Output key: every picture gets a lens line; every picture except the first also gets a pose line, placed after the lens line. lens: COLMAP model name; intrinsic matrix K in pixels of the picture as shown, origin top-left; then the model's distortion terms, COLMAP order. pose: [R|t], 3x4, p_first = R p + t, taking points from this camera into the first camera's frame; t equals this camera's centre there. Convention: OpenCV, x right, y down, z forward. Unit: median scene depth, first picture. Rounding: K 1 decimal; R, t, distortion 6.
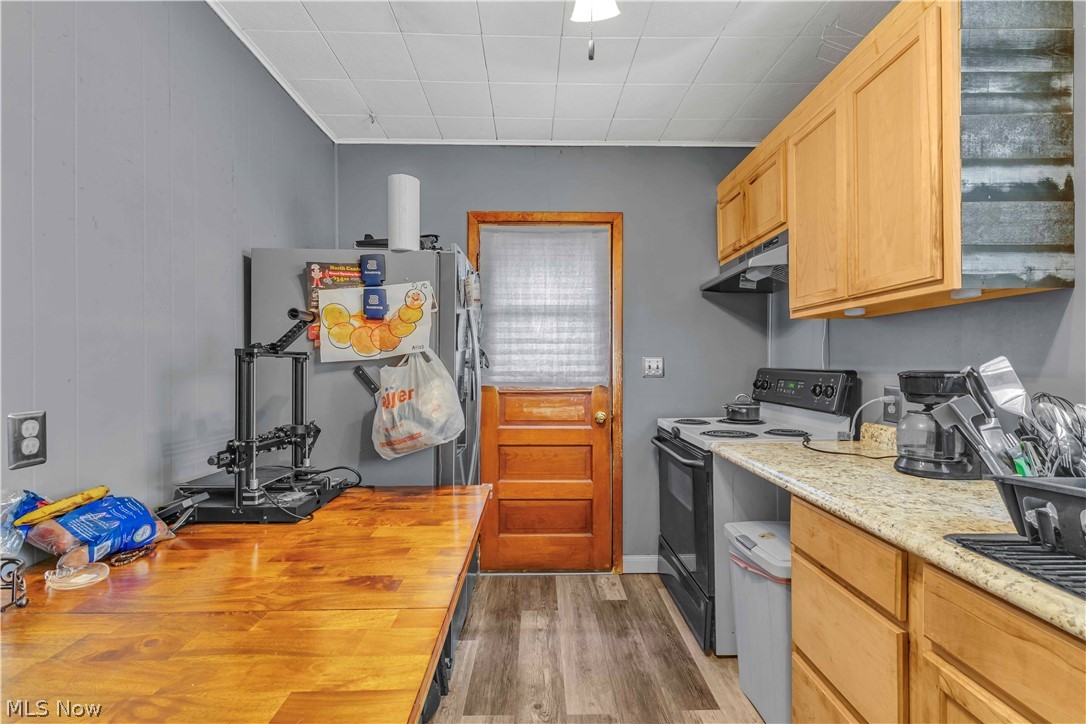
lens RADIAL K [[474.6, 0, 544.7], [0, 474.6, 367.1], [0, 0, 1]] dist [0.010713, -0.002181]
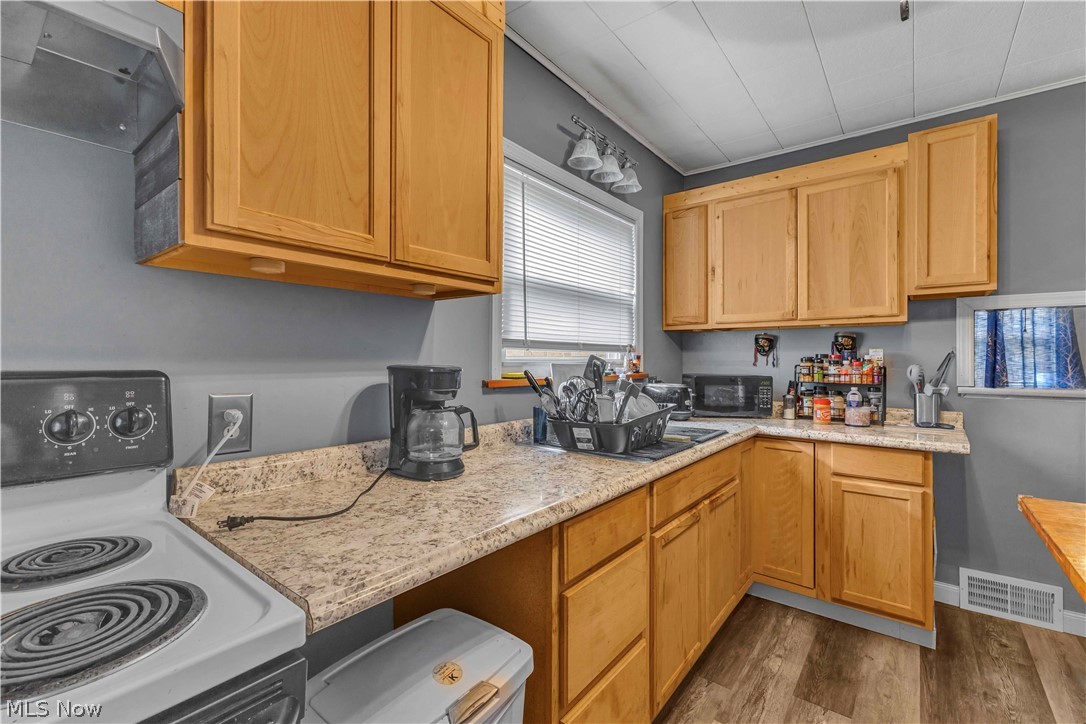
lens RADIAL K [[474.6, 0, 544.8], [0, 474.6, 355.0], [0, 0, 1]] dist [0.010713, -0.002181]
pose [[-0.765014, 0.001175, 0.644012, 0.030024], [-0.001680, 0.999991, -0.003821, -0.009977], [-0.644011, -0.004005, -0.765006, 1.231367]]
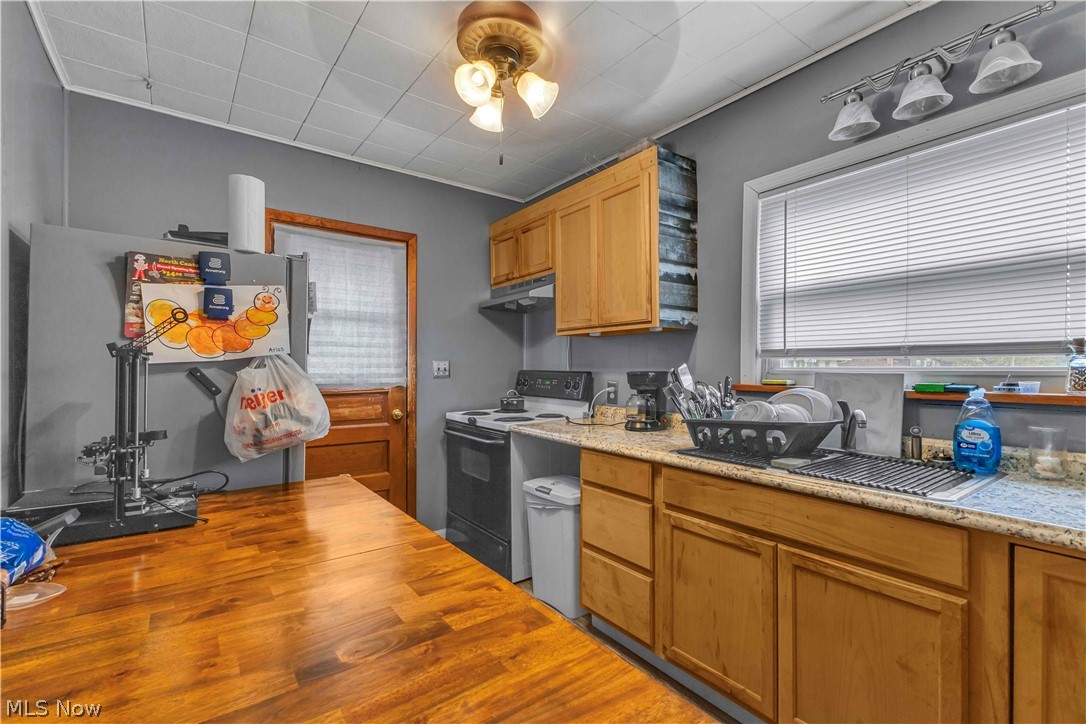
lens RADIAL K [[474.6, 0, 543.2], [0, 474.6, 365.8], [0, 0, 1]] dist [0.010713, -0.002181]
pose [[0.822271, 0.004725, 0.569077, -0.375239], [0.000388, 0.999961, -0.008863, 0.002635], [-0.569096, 0.007509, 0.822237, -0.178562]]
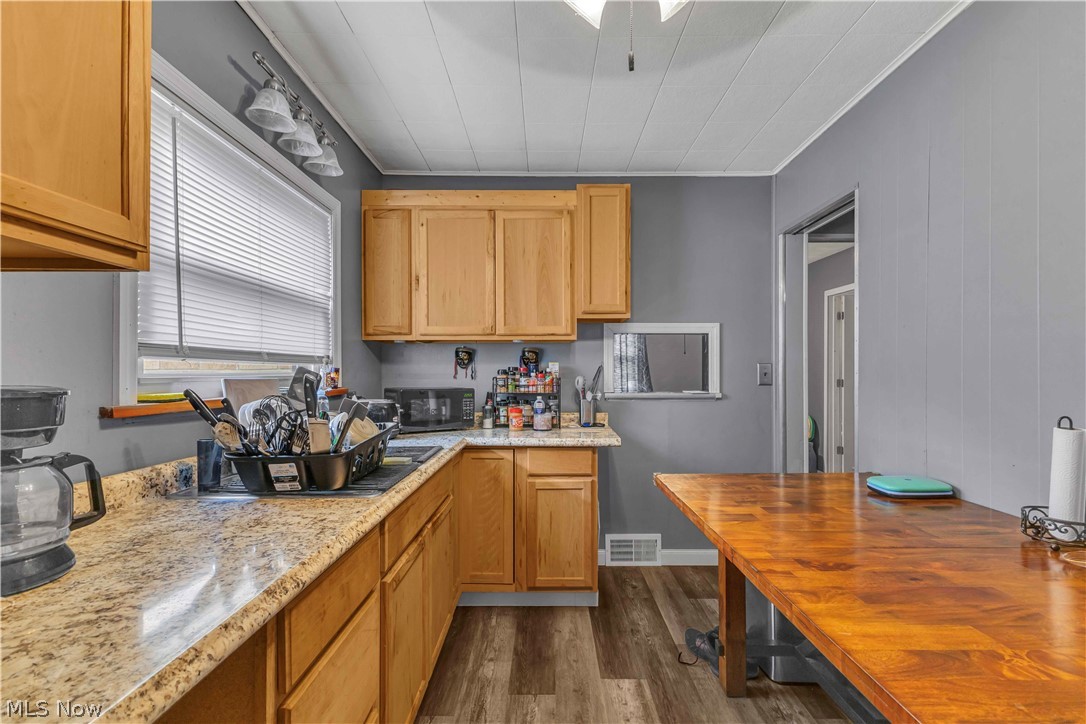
lens RADIAL K [[474.6, 0, 538.8], [0, 474.6, 371.3], [0, 0, 1]] dist [0.010713, -0.002181]
pose [[-0.999212, -0.000651, 0.039679, 0.161512], [-0.000529, 0.999995, 0.003095, -0.010241], [-0.039681, 0.003071, -0.999208, 1.166642]]
